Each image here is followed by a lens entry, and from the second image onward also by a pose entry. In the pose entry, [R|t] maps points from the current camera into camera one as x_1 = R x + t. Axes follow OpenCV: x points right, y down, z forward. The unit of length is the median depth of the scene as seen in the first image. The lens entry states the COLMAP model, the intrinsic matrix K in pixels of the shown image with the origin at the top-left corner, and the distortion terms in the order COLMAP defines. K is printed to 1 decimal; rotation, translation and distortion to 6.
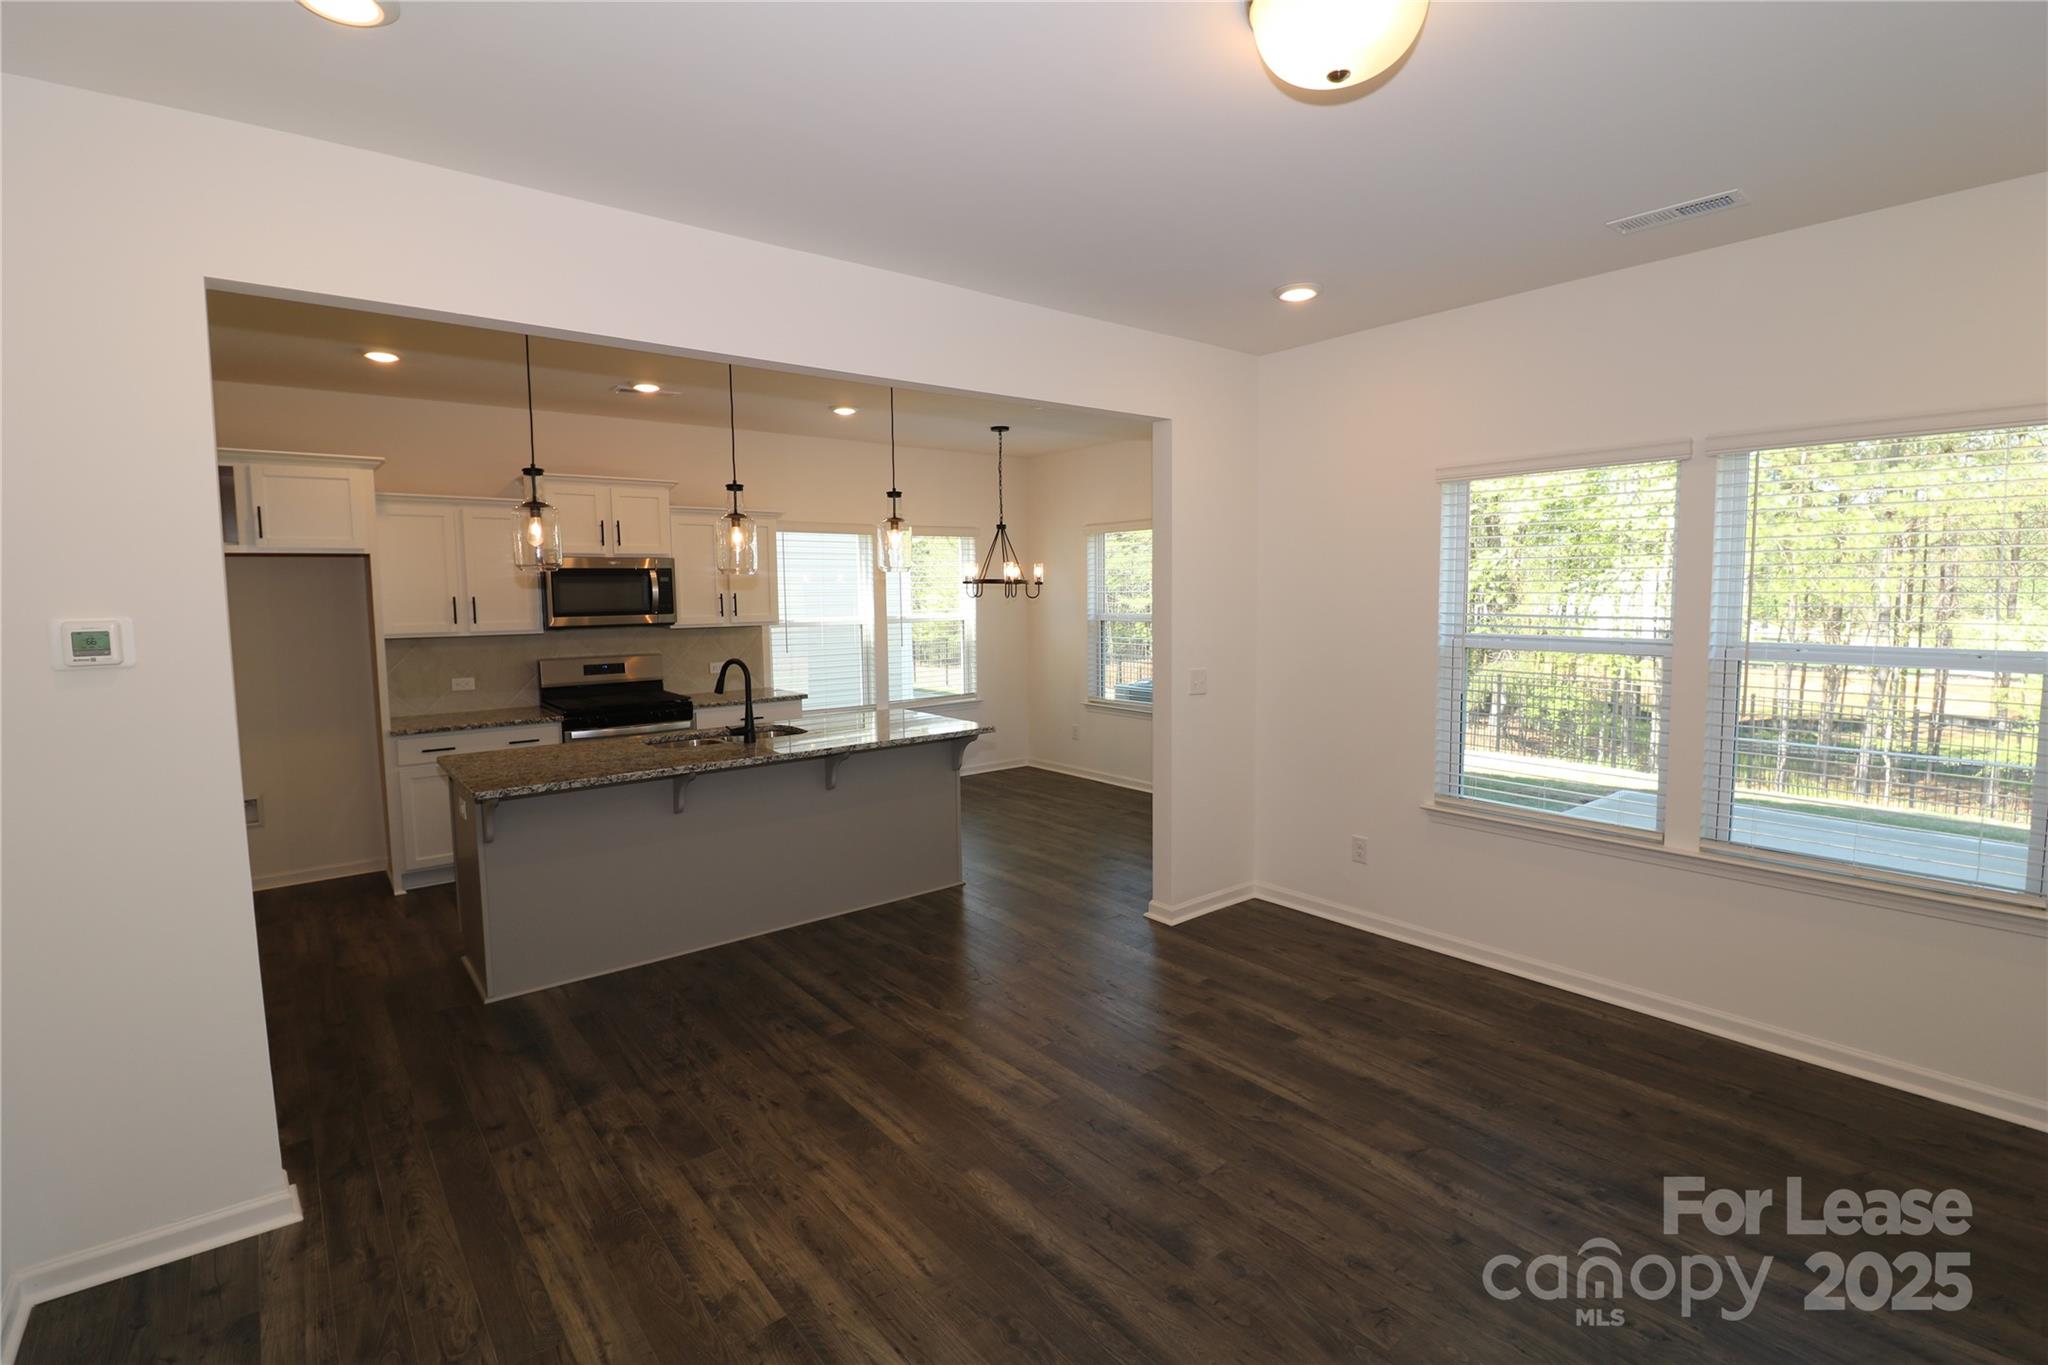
lens RADIAL K [[945.4, 0, 1030.7], [0, 945.4, 669.7], [0, 0, 1]] dist [-0.007901, -0.006855]
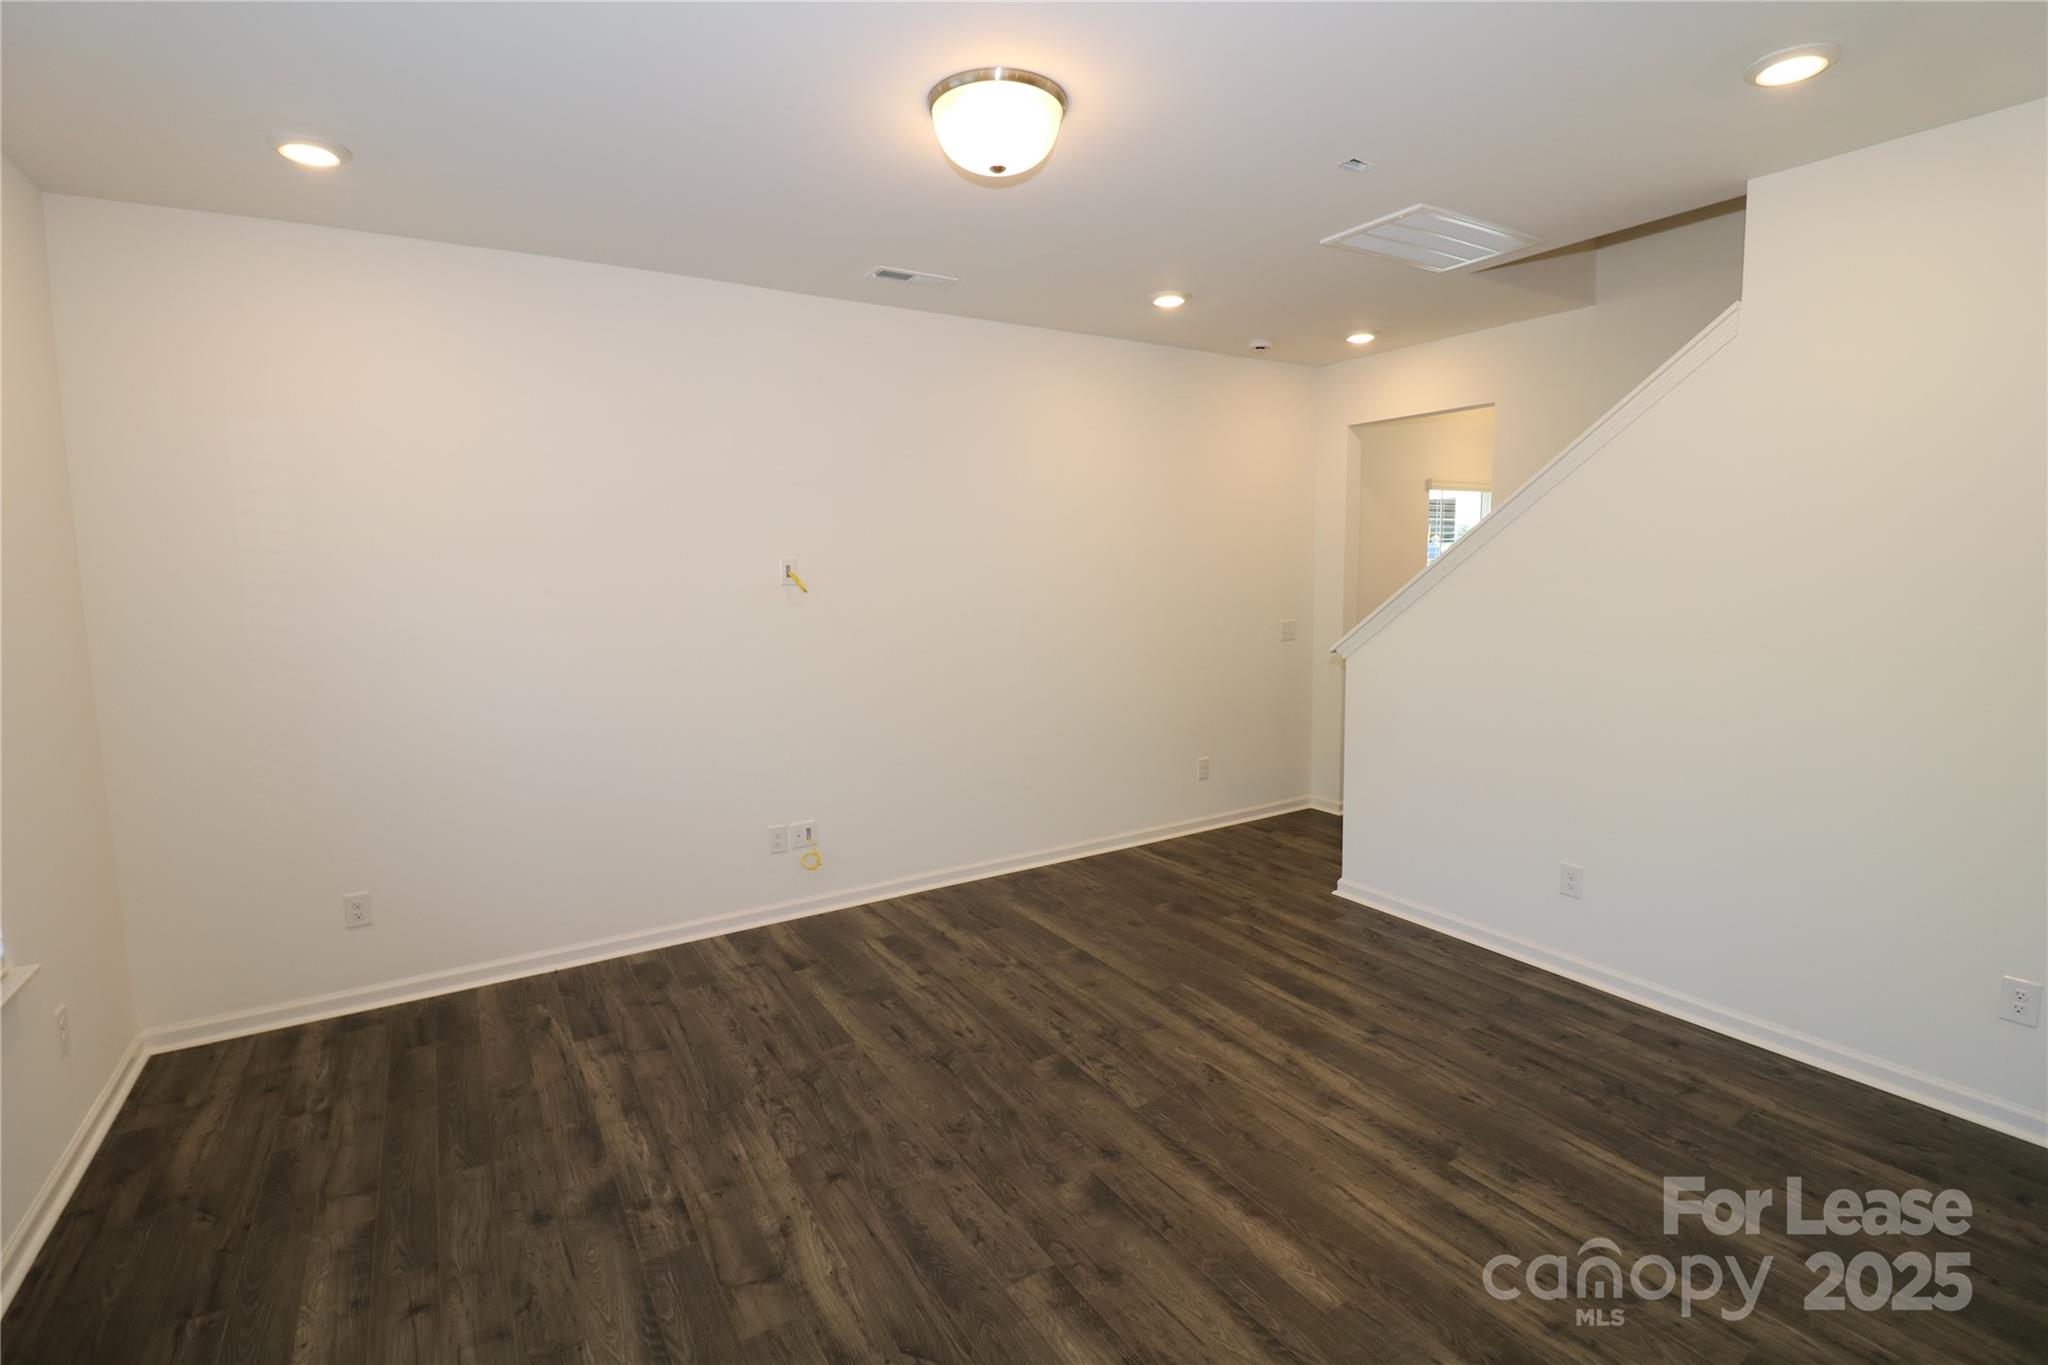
lens RADIAL K [[945.4, 0, 1029.1], [0, 945.4, 680.8], [0, 0, 1]] dist [-0.007901, -0.006855]
pose [[-0.992129, 0.007877, 0.124969, 0.047794], [0.034236, 0.977056, 0.210212, -0.075608], [-0.120445, 0.212836, -0.969636, 0.908020]]
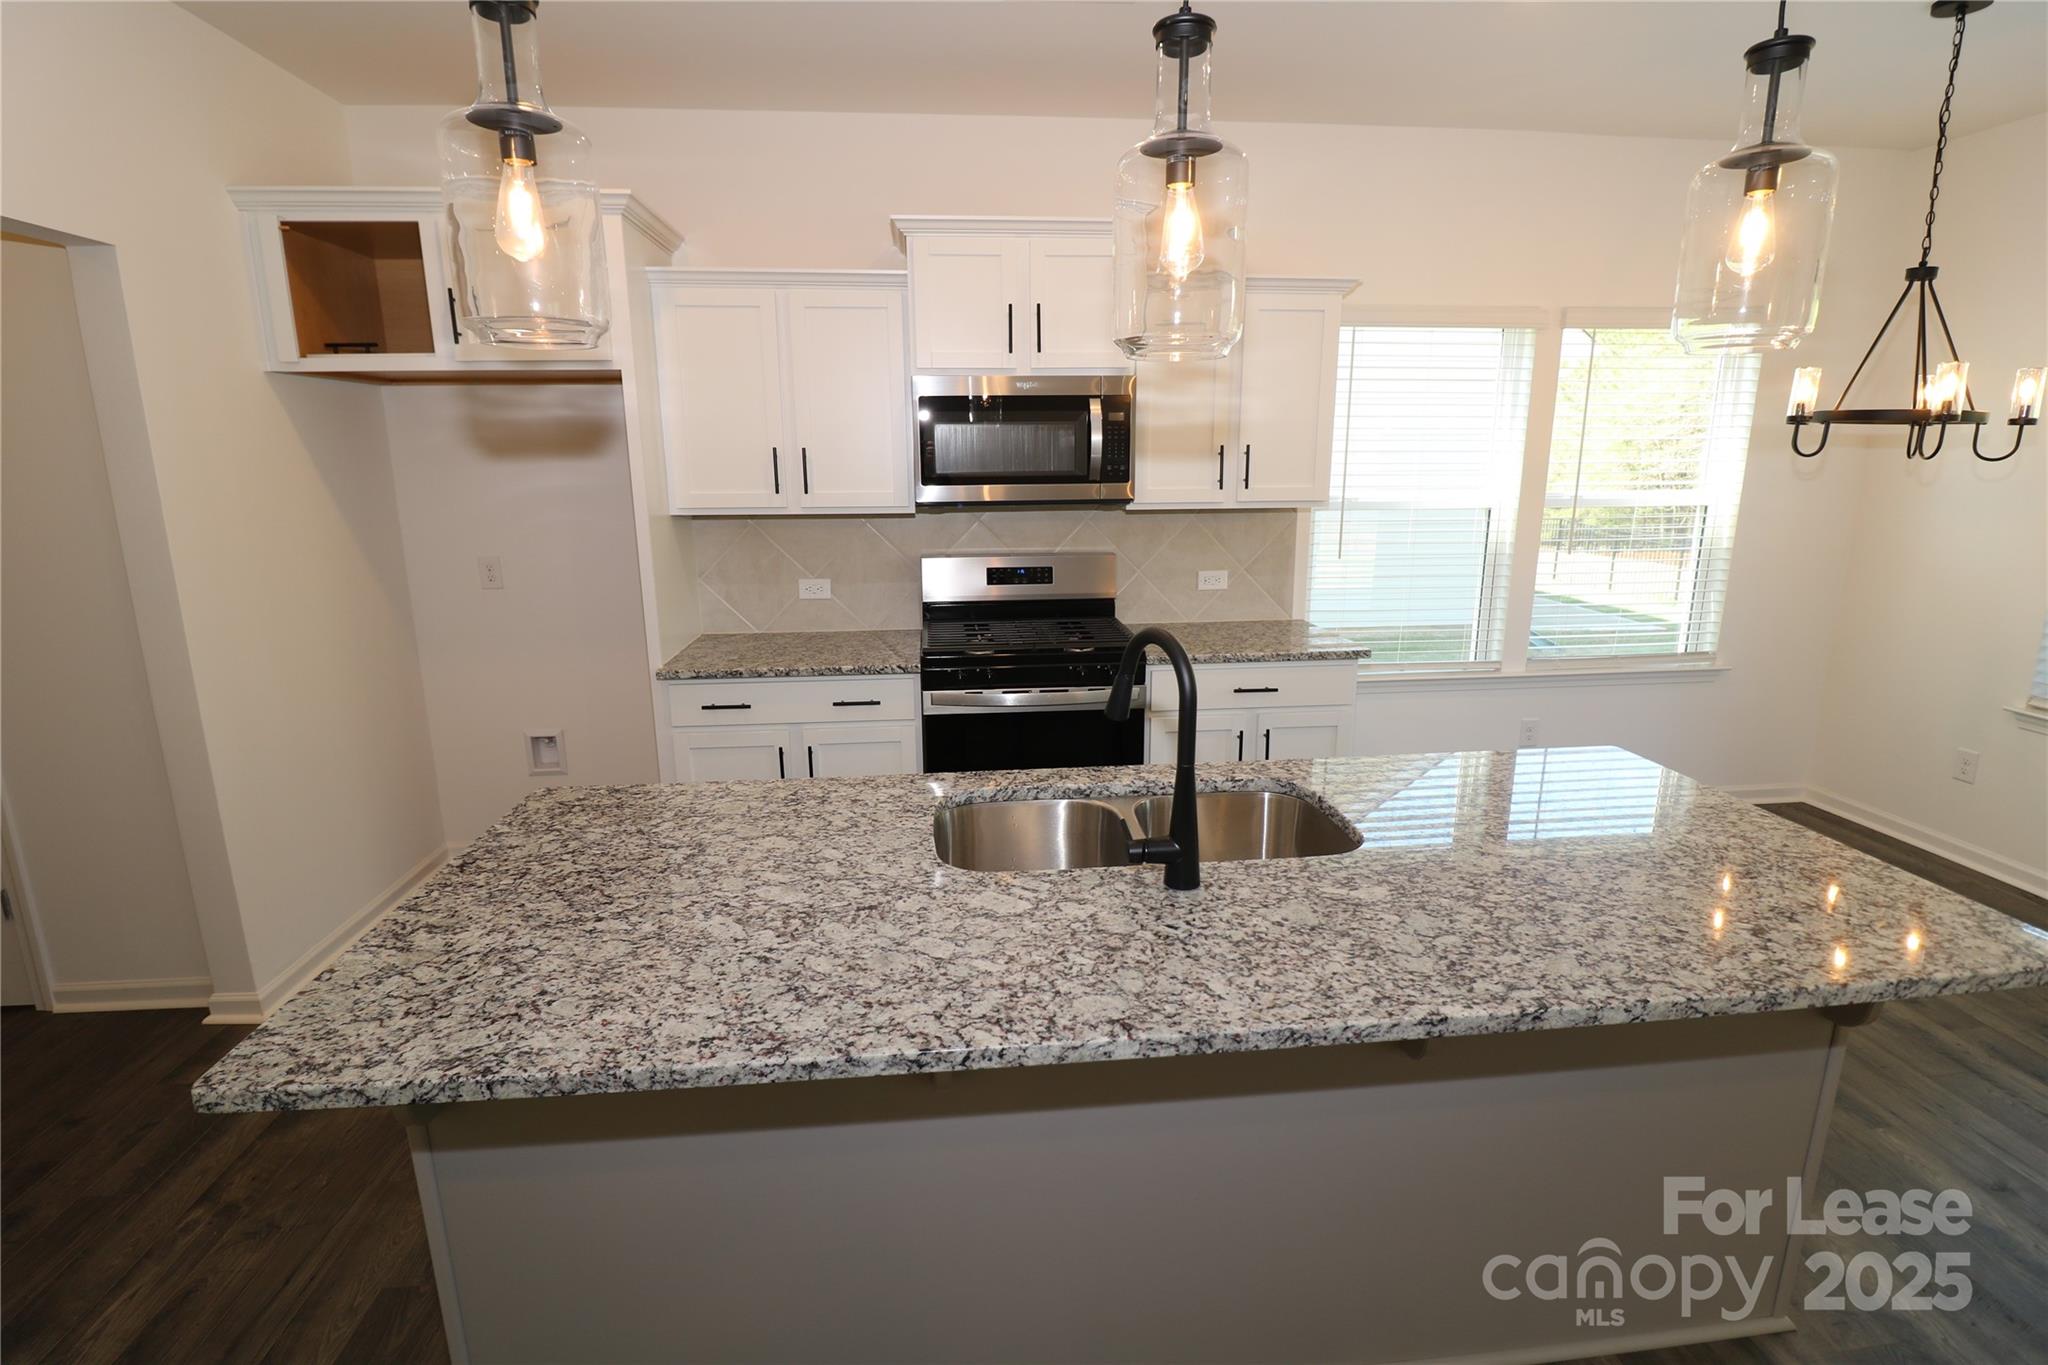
lens RADIAL K [[945.4, 0, 1027.4], [0, 945.4, 664.4], [0, 0, 1]] dist [-0.007901, -0.006855]
pose [[0.835944, 0.120930, -0.535325, -0.160168], [-0.048738, 0.987925, 0.147065, -0.042193], [0.546646, -0.096848, 0.831745, 0.645557]]
